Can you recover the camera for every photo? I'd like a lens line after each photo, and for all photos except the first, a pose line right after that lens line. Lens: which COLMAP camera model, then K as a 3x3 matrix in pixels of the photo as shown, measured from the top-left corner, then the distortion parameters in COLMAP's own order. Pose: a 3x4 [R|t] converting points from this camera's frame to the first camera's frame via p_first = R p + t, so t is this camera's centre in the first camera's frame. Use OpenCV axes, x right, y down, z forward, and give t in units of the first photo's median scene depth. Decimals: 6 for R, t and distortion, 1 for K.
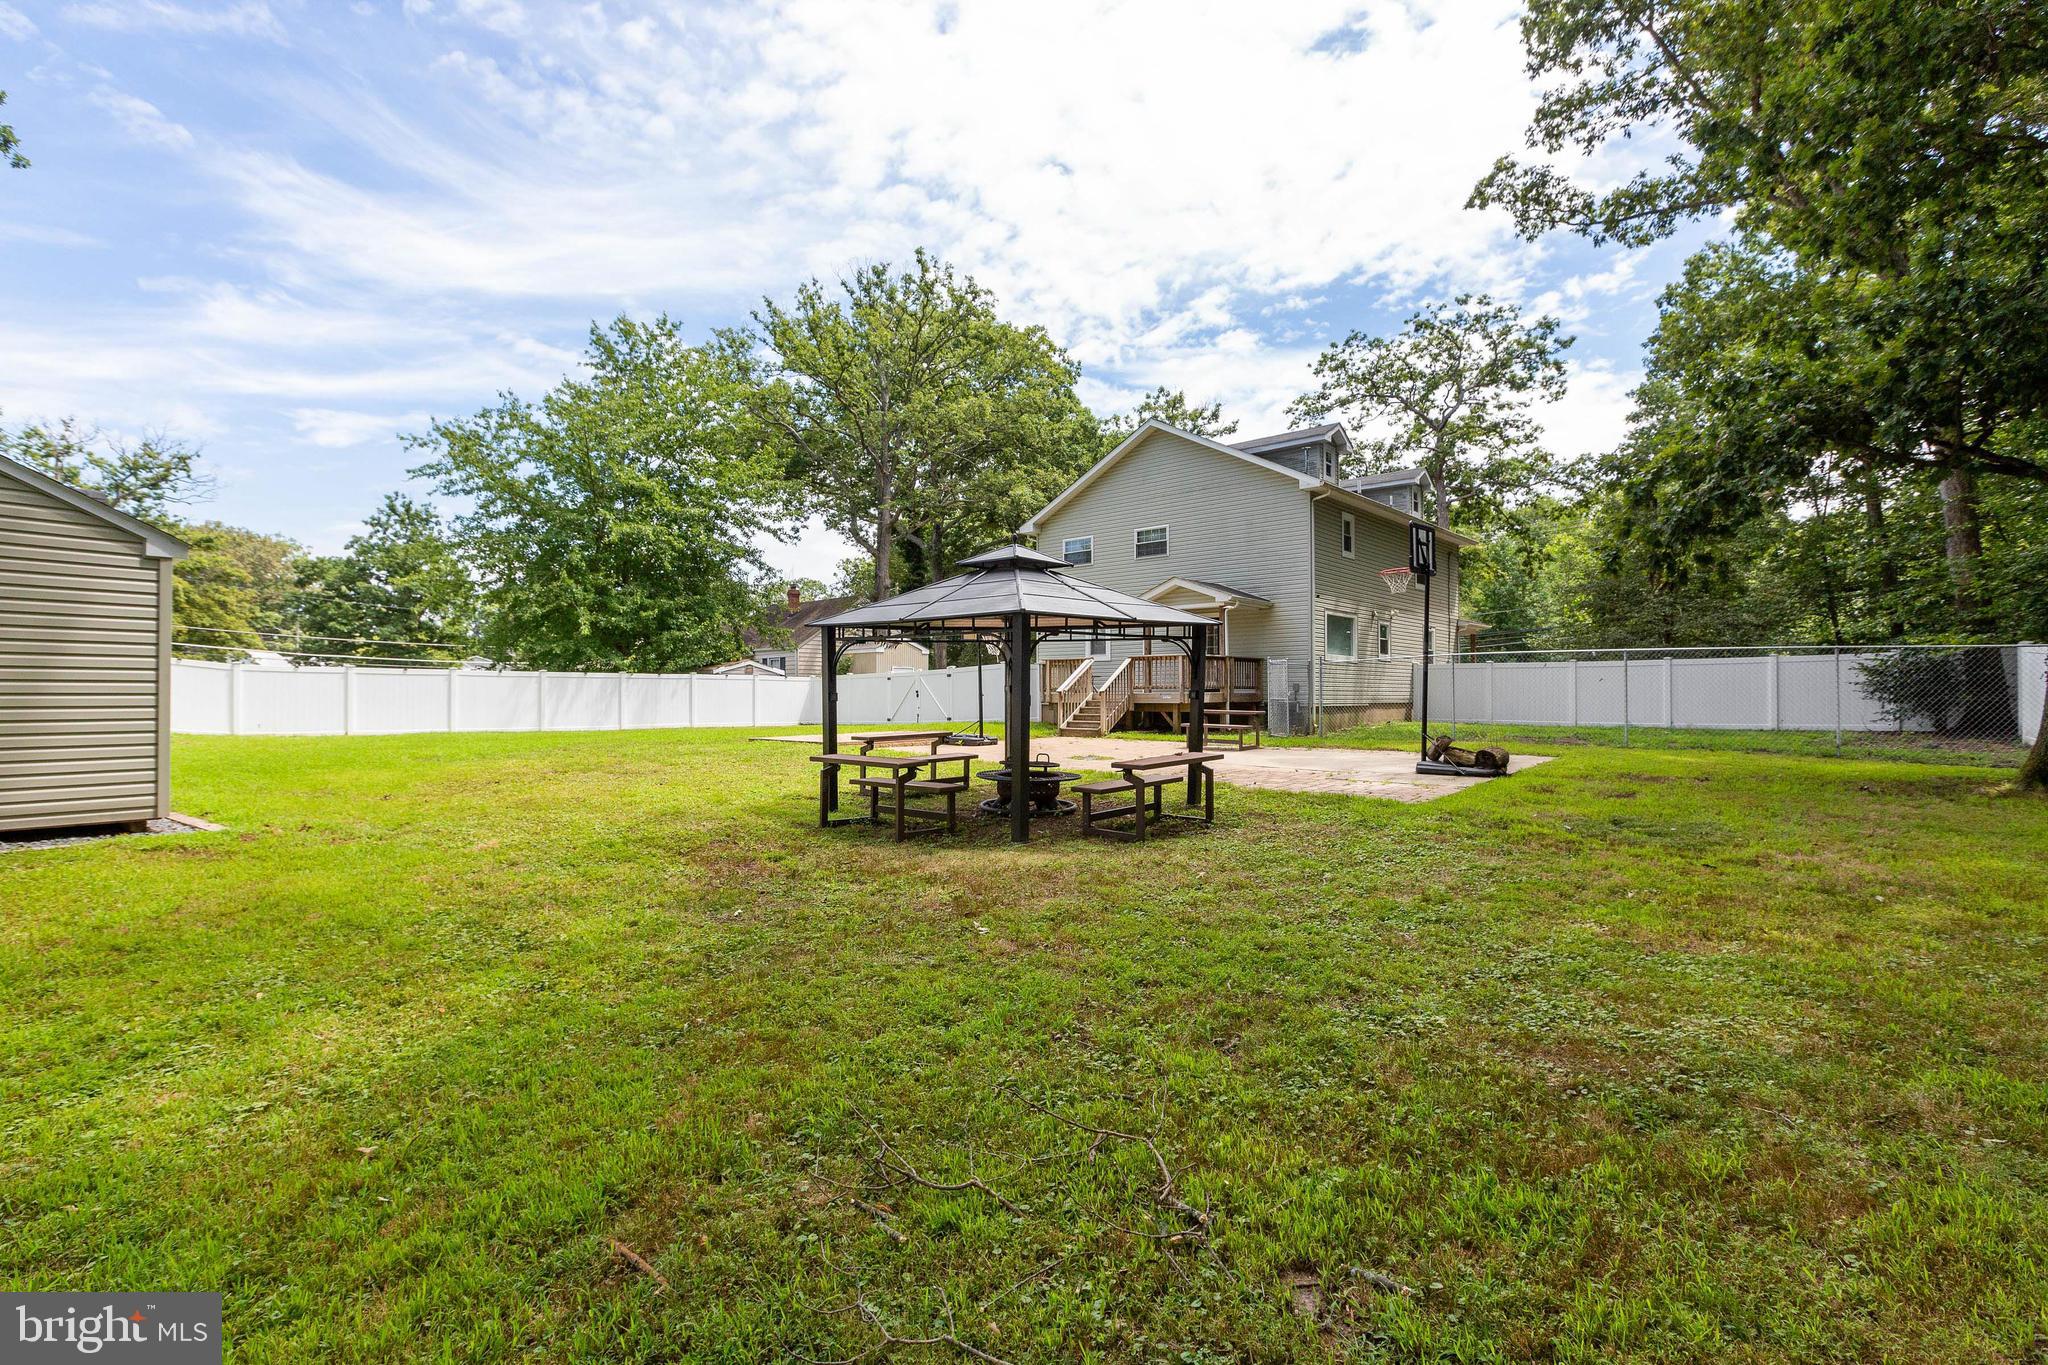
lens RADIAL K [[904.2, 0, 1050.2], [0, 904.2, 693.3], [0, 0, 1]] dist [0.017766, -0.000052]
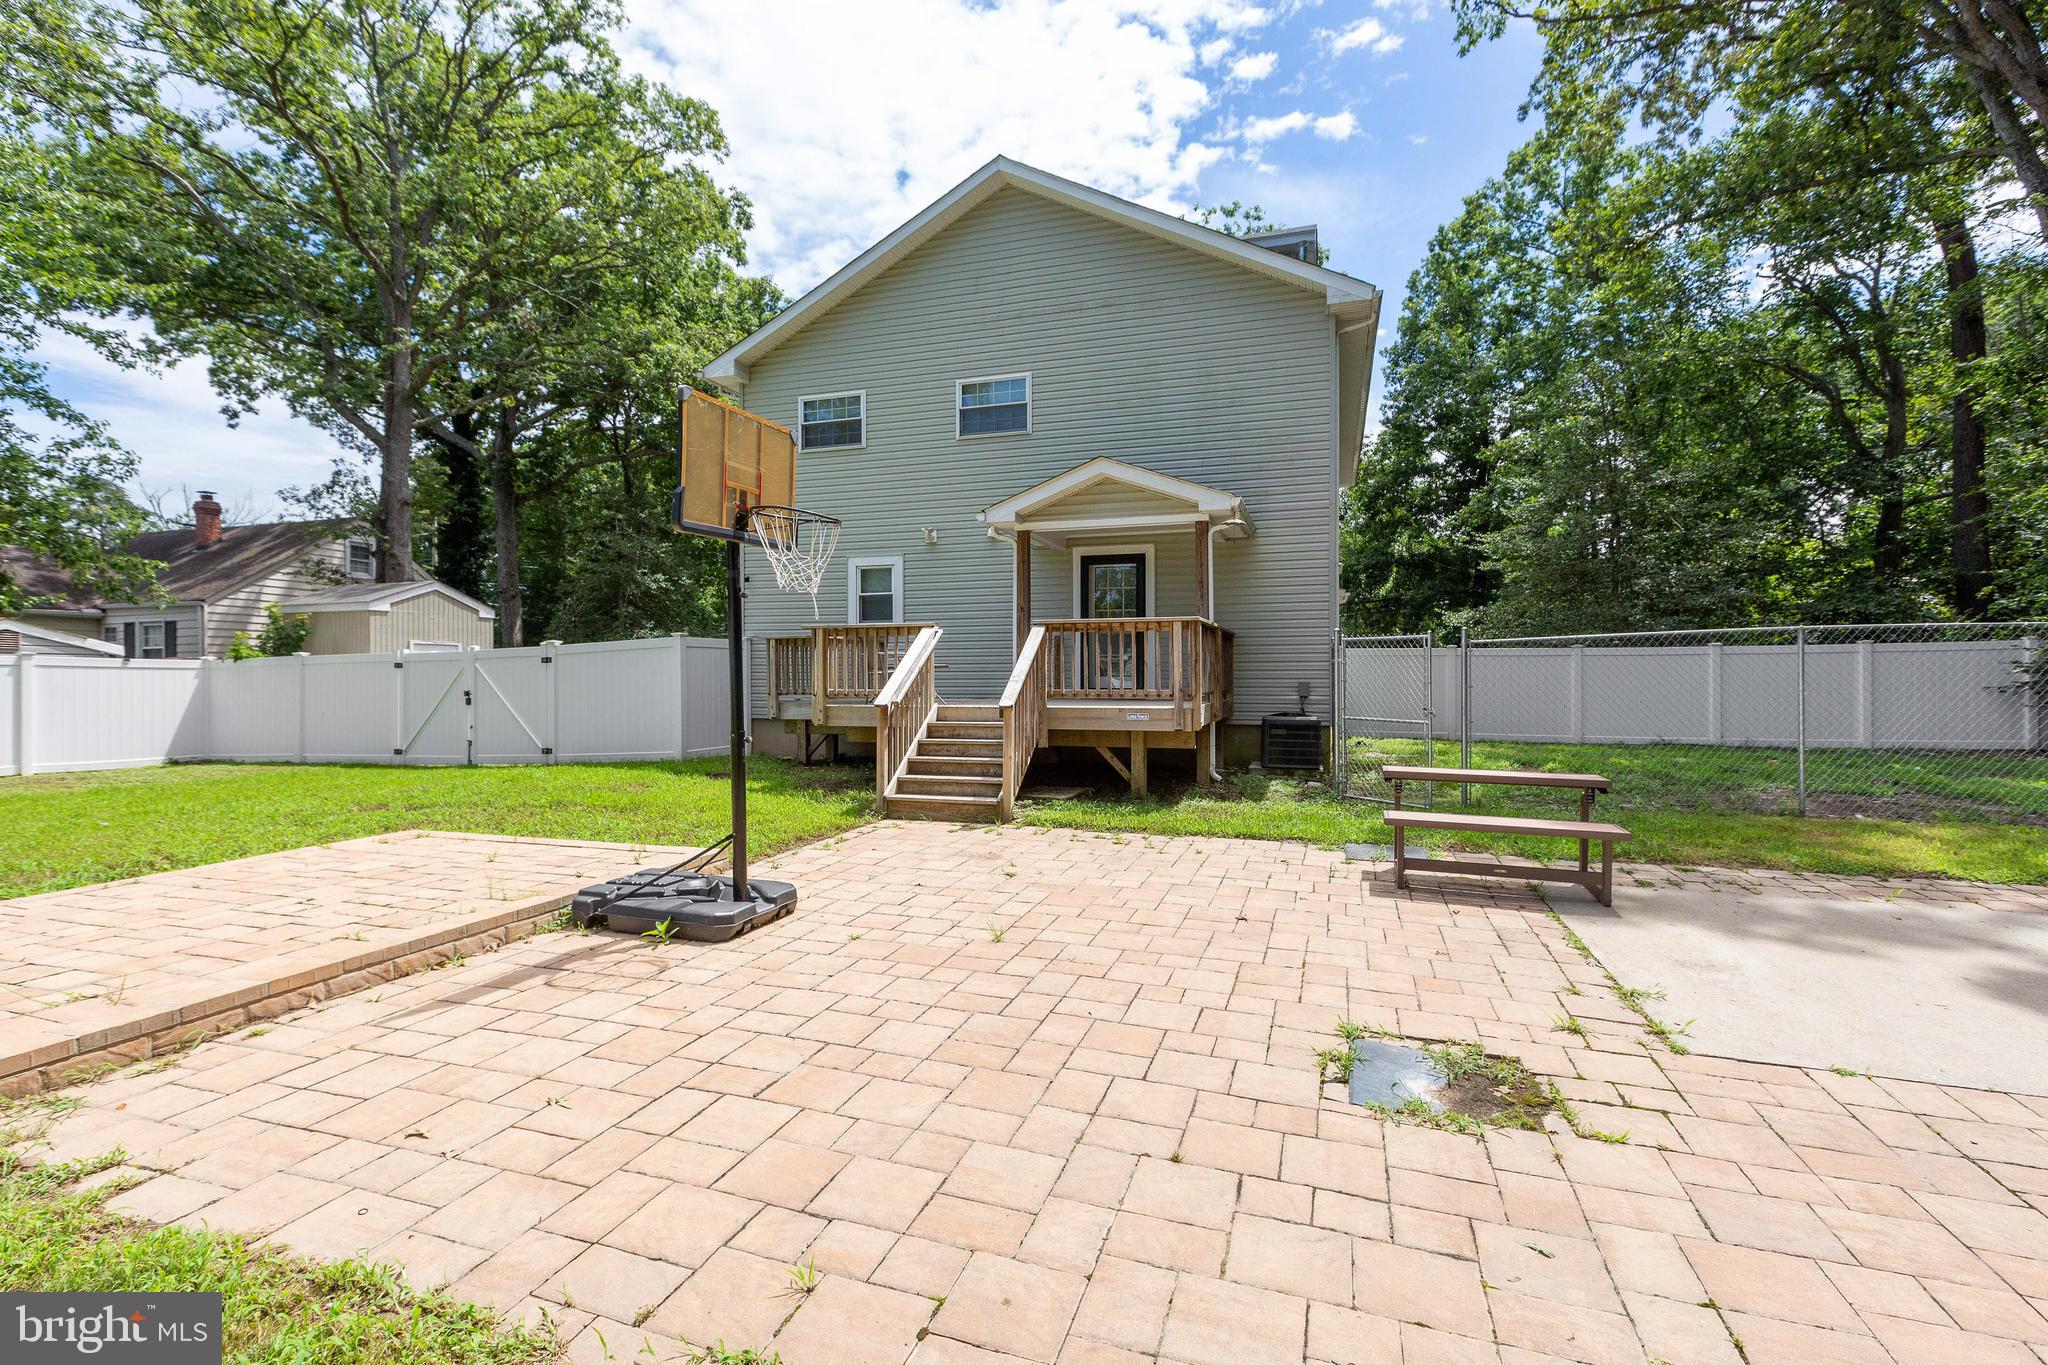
lens RADIAL K [[929.1, 0, 1024.0], [0, 929.1, 682.5], [0, 0, 1]] dist [0.028555, -0.014610]
pose [[0.924365, -0.001227, 0.381508, -0.074118], [0.000127, 0.999996, 0.002908, -0.011145], [-0.381510, -0.002640, 0.924361, 0.500914]]
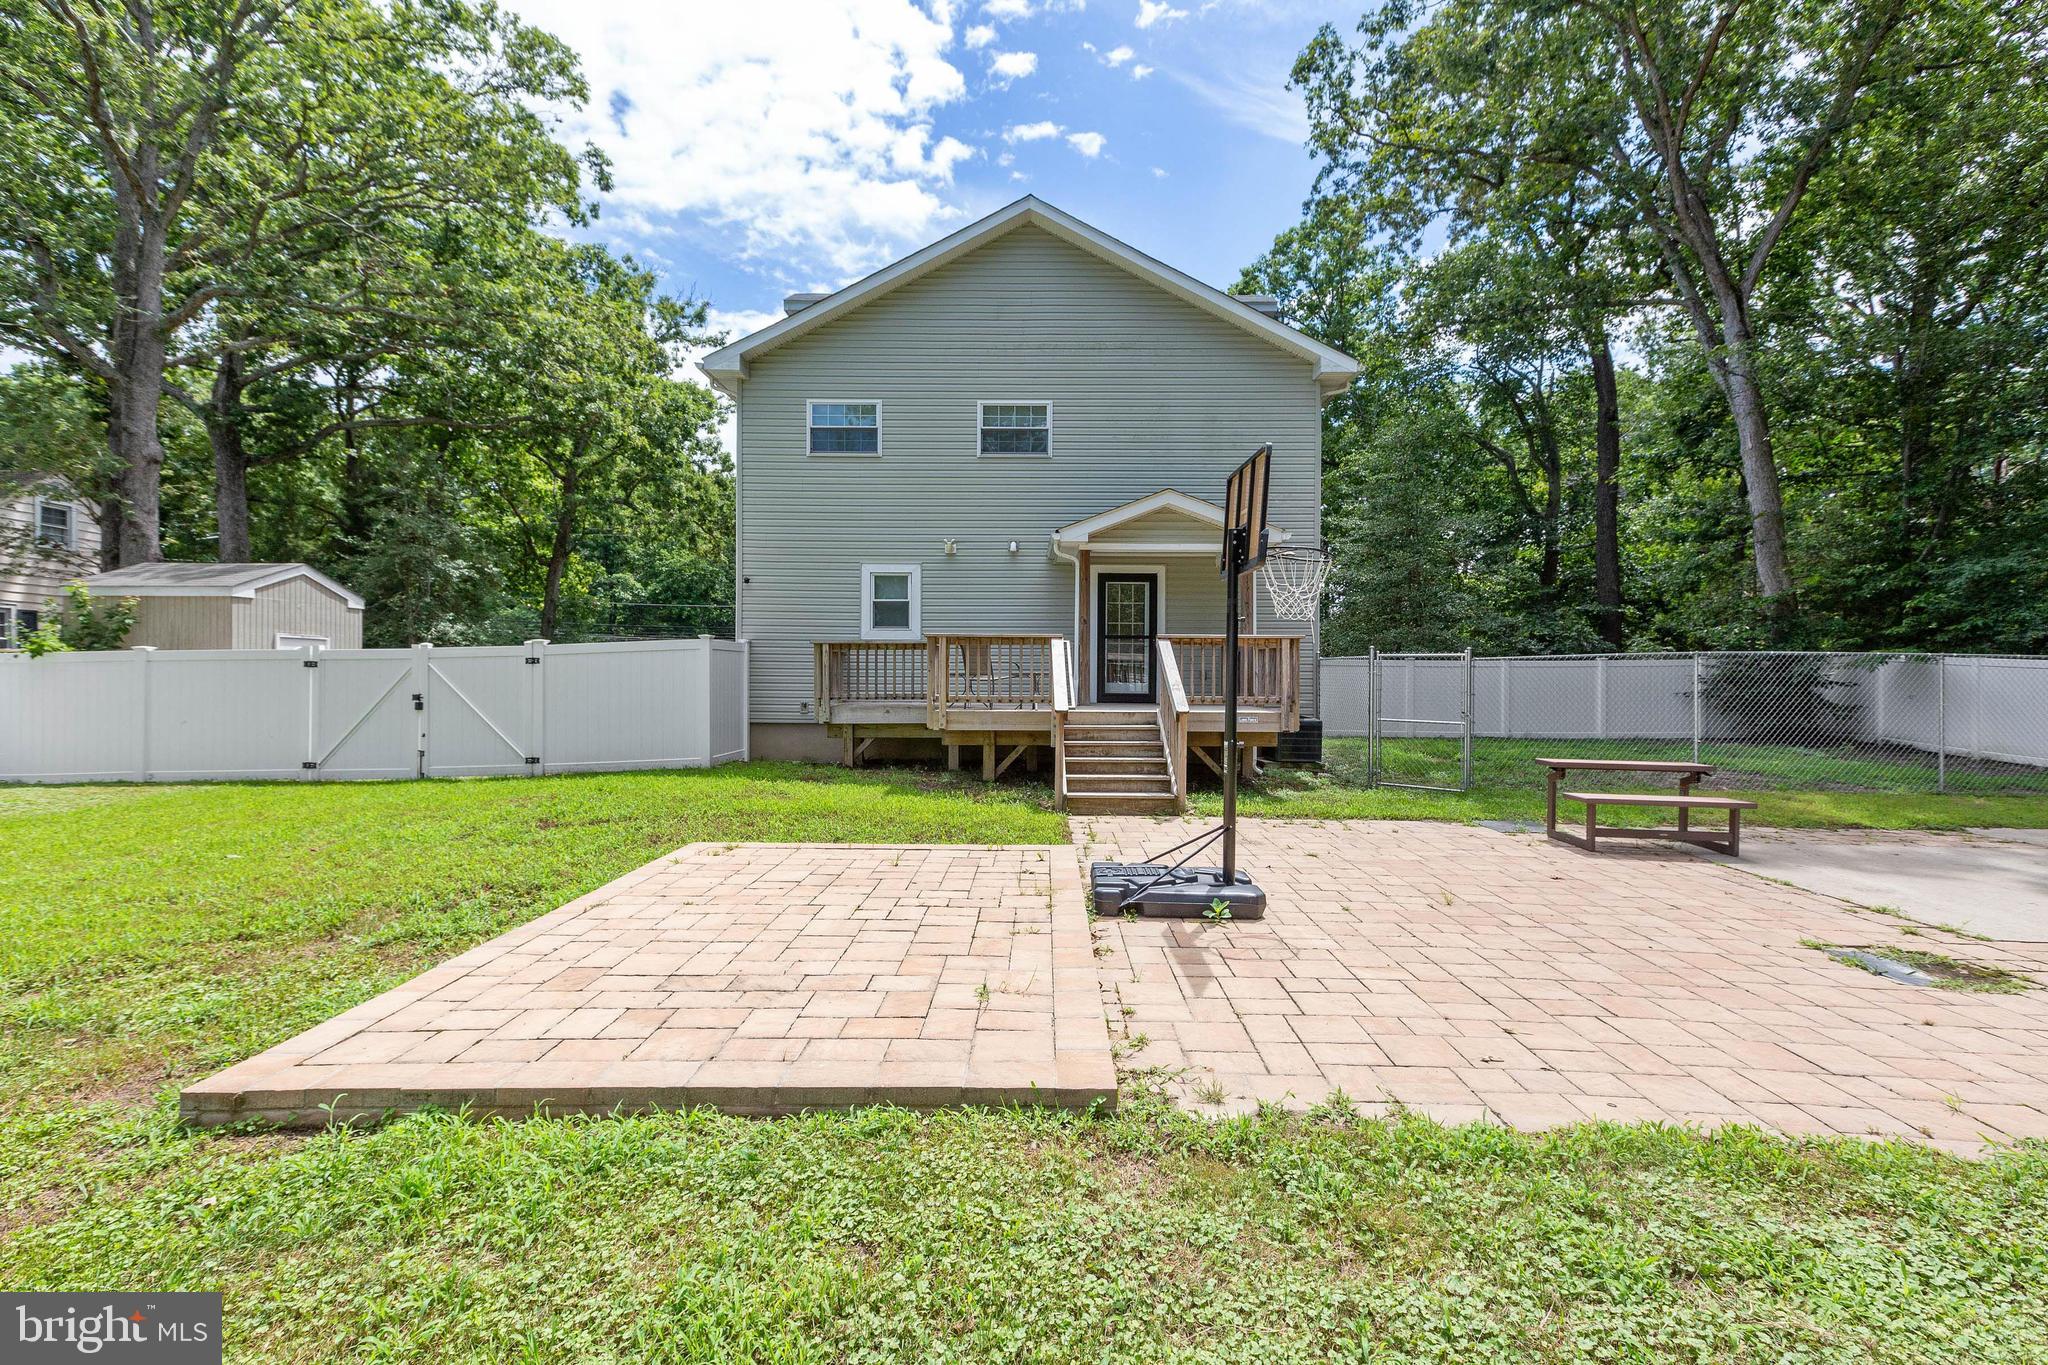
lens RADIAL K [[909.1, 0, 1024.0], [0, 909.1, 682.5], [0, 0, 1]] dist [0.034875, -0.000314]
pose [[0.766915, 0.004084, 0.641736, -0.237859], [-0.006530, 0.999978, 0.001441, -0.013563], [-0.641715, -0.005296, 0.766925, 0.569159]]
